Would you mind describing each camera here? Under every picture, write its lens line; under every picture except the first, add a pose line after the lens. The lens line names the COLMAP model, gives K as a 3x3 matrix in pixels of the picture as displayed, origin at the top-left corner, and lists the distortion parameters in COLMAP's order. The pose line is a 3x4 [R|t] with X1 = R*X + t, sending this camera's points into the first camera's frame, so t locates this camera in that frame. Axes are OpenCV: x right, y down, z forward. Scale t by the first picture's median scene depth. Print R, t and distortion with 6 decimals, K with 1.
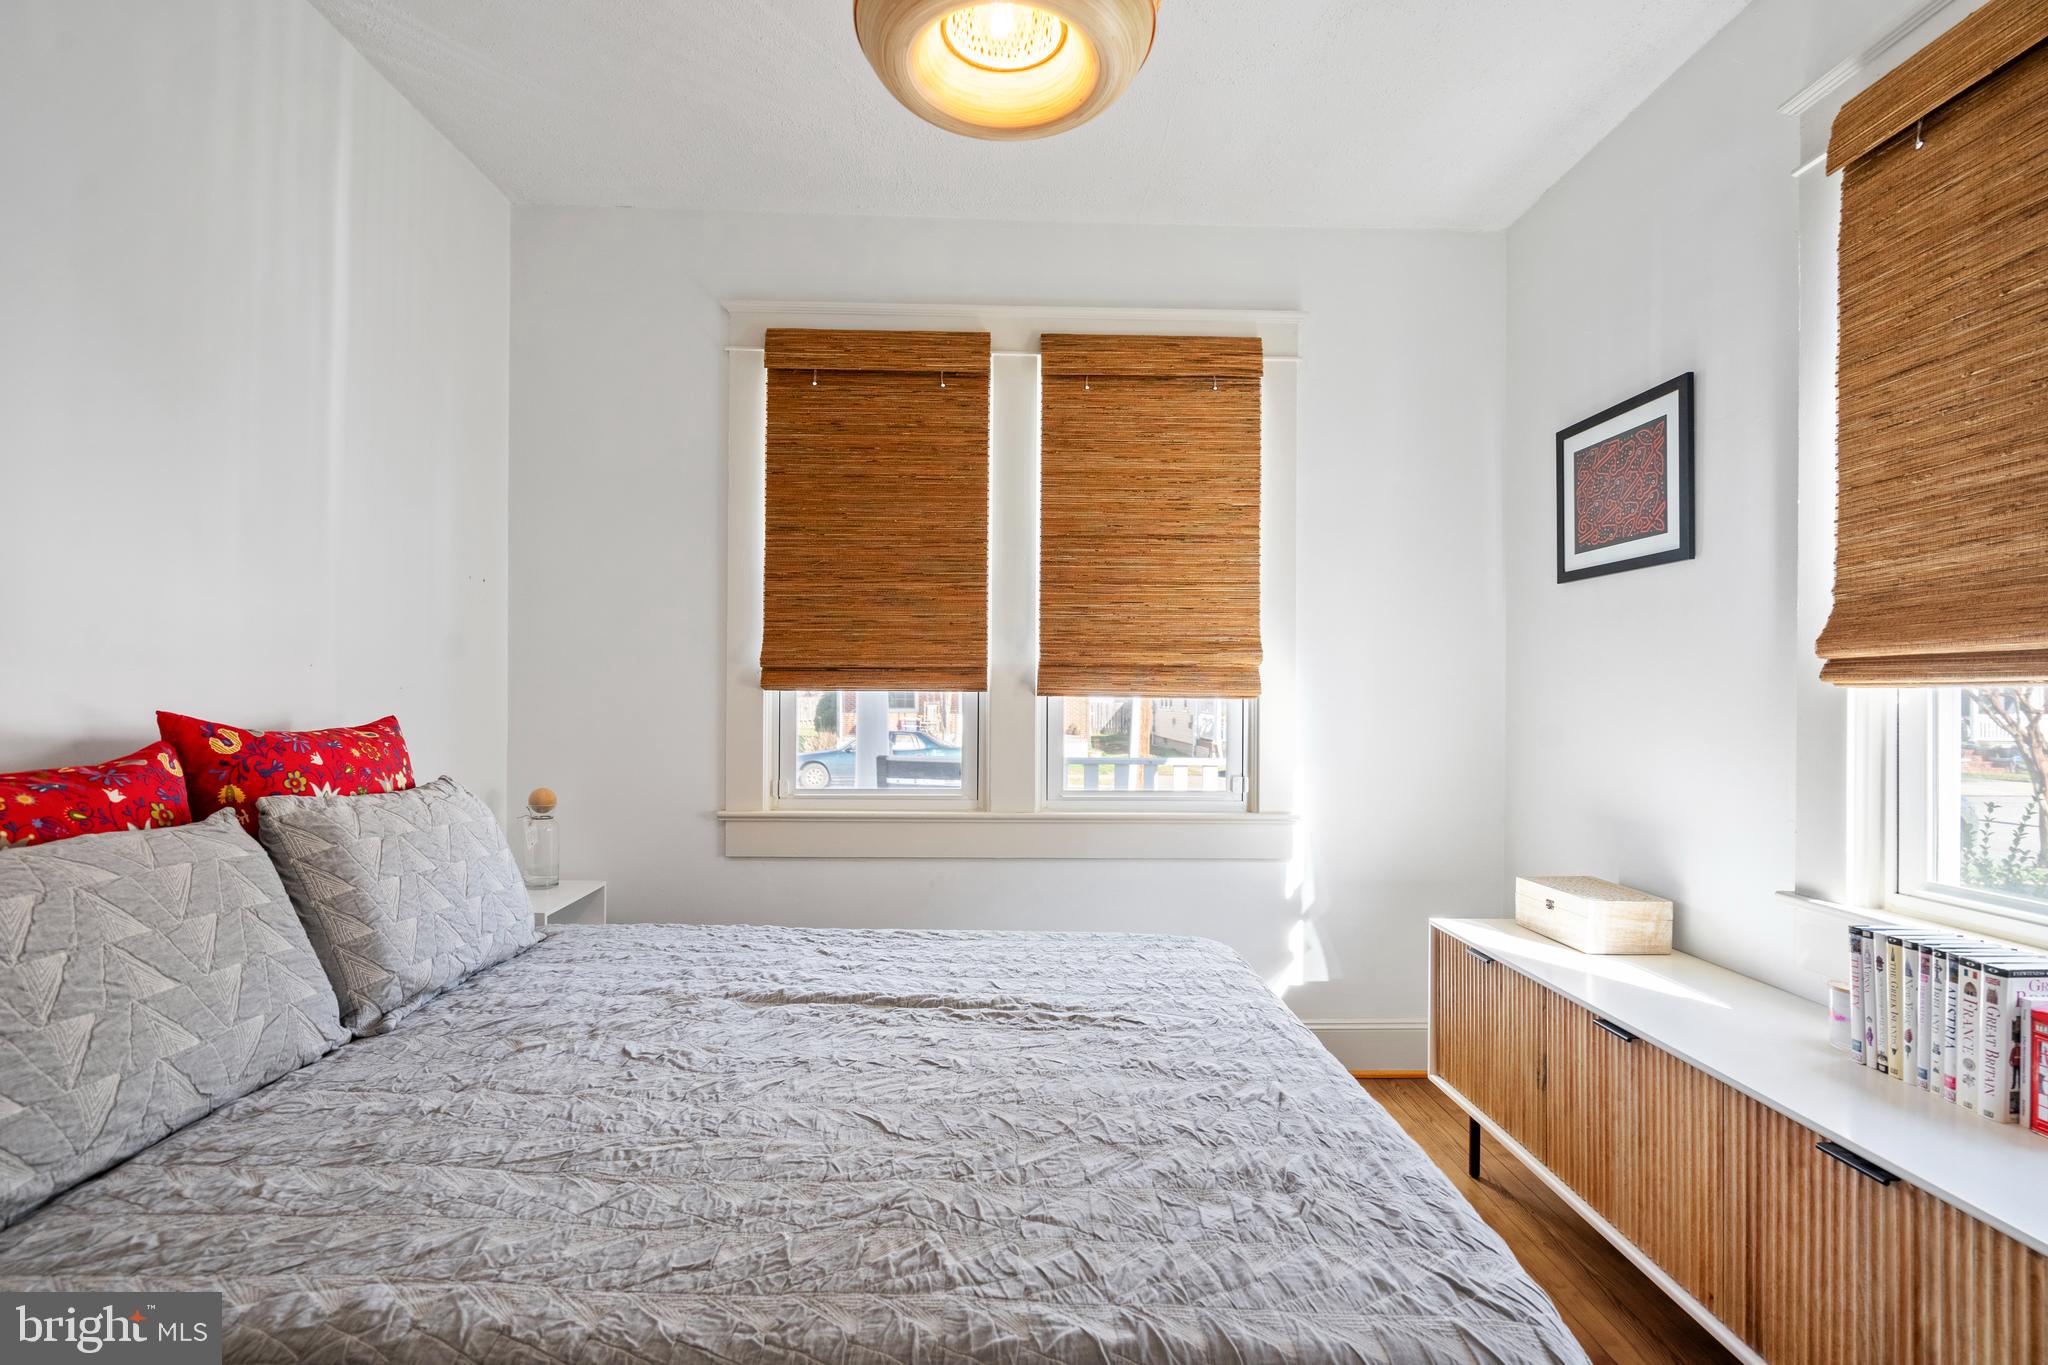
lens RADIAL K [[941.6, 0, 1028.8], [0, 941.6, 688.1], [0, 0, 1]] dist [-0.002801, 0.000937]
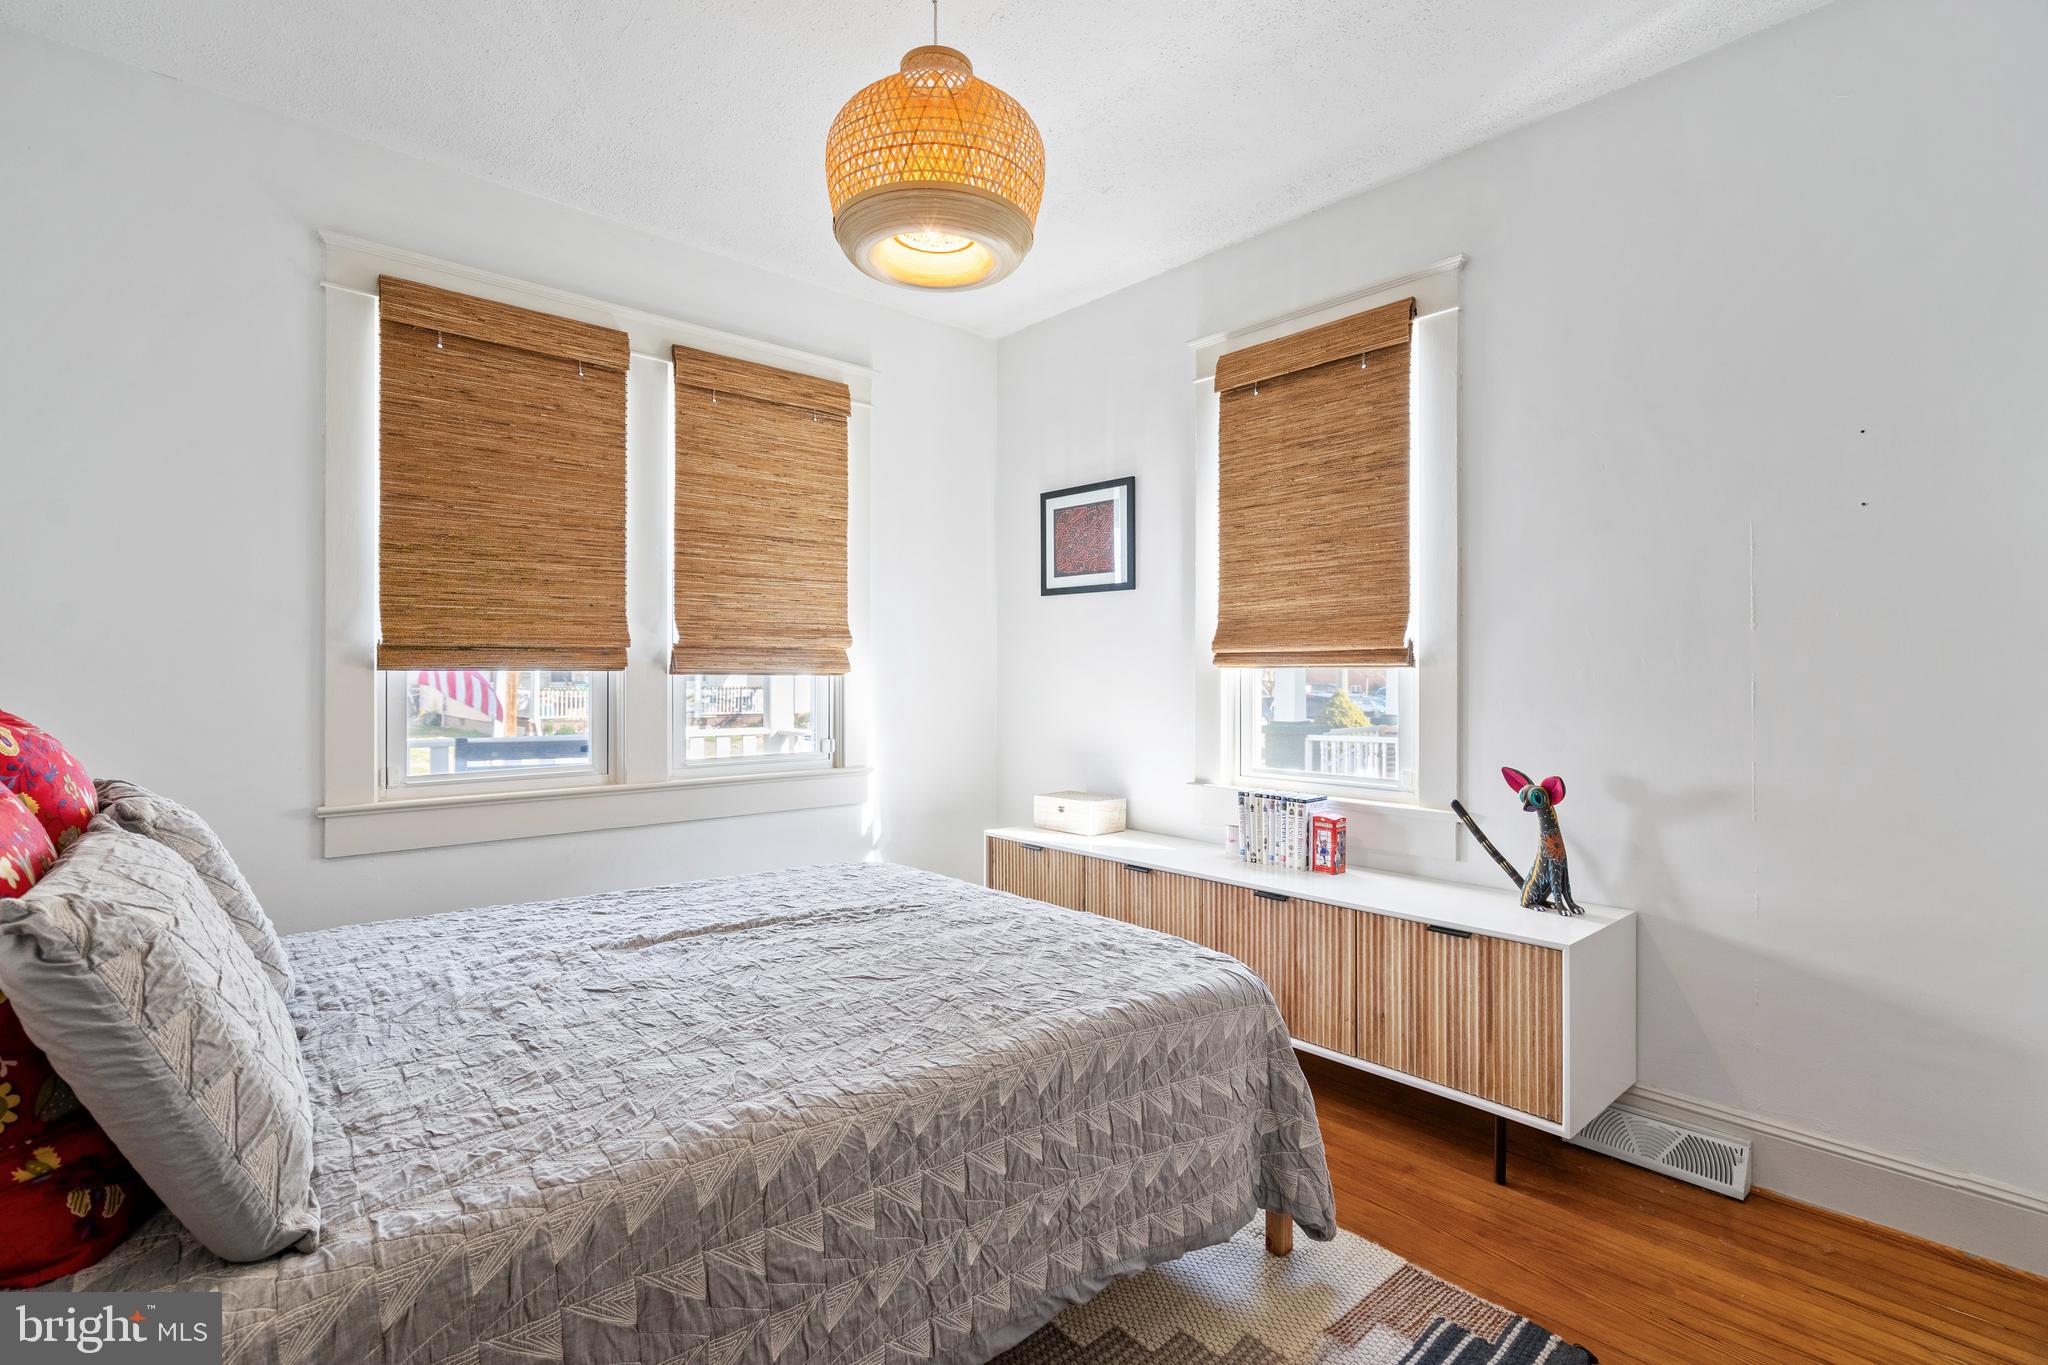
lens RADIAL K [[946.1, 0, 1038.8], [0, 946.1, 659.4], [0, 0, 1]] dist [-0.000394, 0.000535]
pose [[0.754560, 0.003443, 0.656222, -0.397629], [-0.002530, 0.999994, -0.002337, -0.008030], [-0.656226, 0.000103, 0.754565, -0.112695]]
